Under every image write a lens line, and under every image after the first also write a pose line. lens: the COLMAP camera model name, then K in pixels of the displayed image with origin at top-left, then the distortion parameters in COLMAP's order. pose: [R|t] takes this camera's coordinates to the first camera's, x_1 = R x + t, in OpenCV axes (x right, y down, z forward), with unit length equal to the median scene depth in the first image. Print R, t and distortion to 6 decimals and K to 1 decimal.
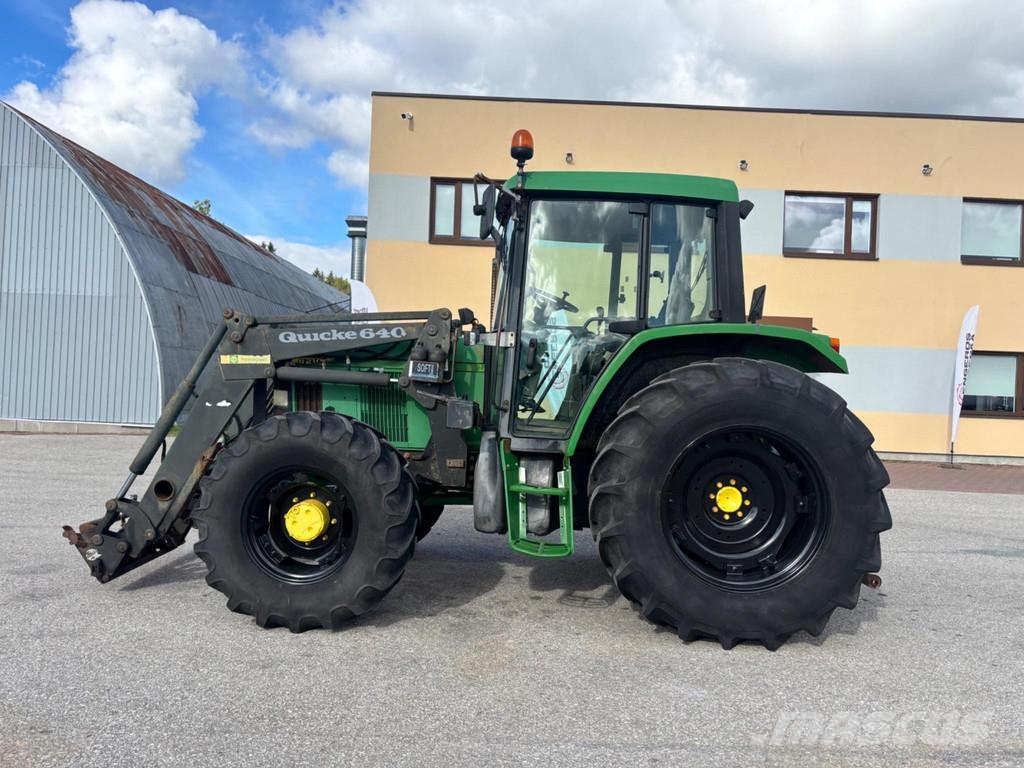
lens RADIAL K [[789.8, 0, 519.6], [0, 789.8, 377.5], [0, 0, 1]] dist [0.061652, -0.076786]
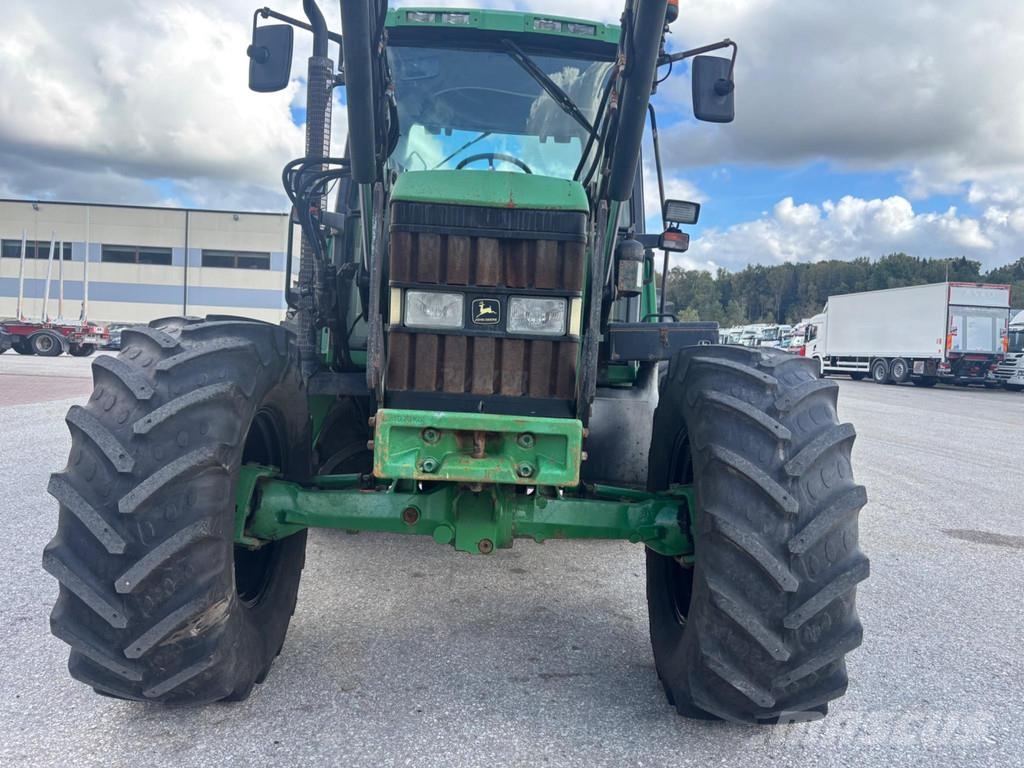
lens RADIAL K [[779.9, 0, 524.3], [0, 779.9, 369.9], [0, 0, 1]] dist [0.011434, 0.006765]
pose [[-0.057362, -0.074191, 0.995593, -0.817486], [-0.058768, 0.995757, 0.070817, 0.029439], [-0.996622, -0.054447, -0.061479, 1.179592]]
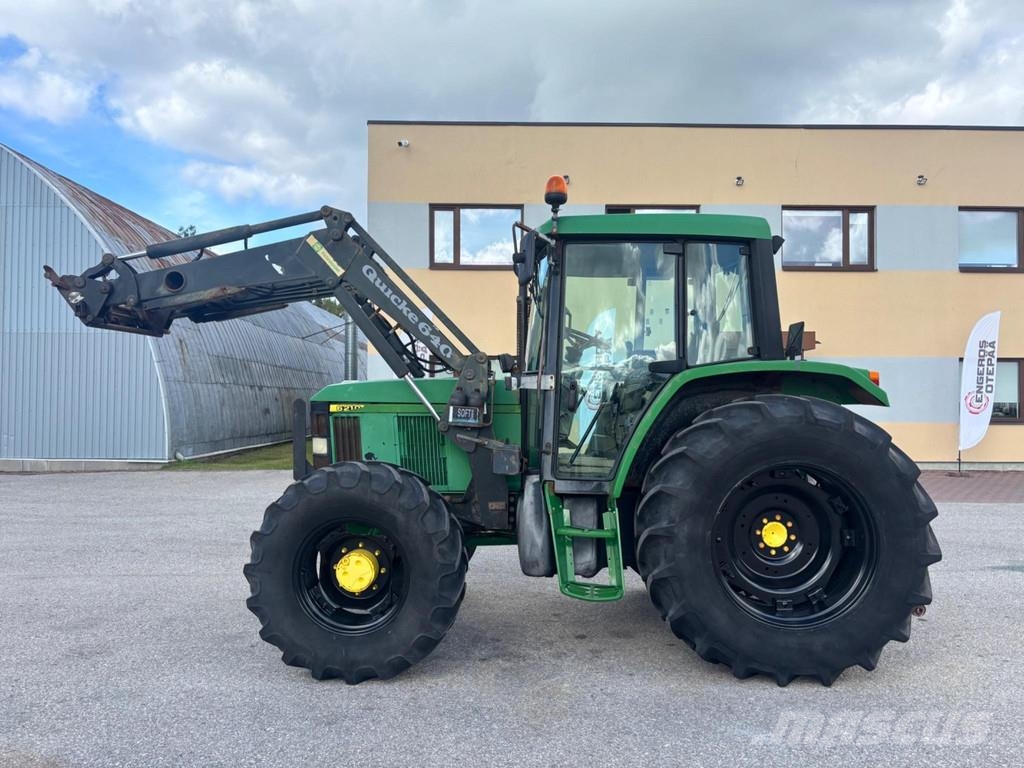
lens RADIAL K [[790.2, 0, 512.0], [0, 790.2, 384.0], [0, 0, 1]] dist [0.052879, -0.062754]
pose [[0.999387, -0.034672, 0.004940, -0.066840], [0.034714, 0.999359, -0.008743, -0.039858], [-0.004633, 0.008909, 0.999950, -0.007869]]
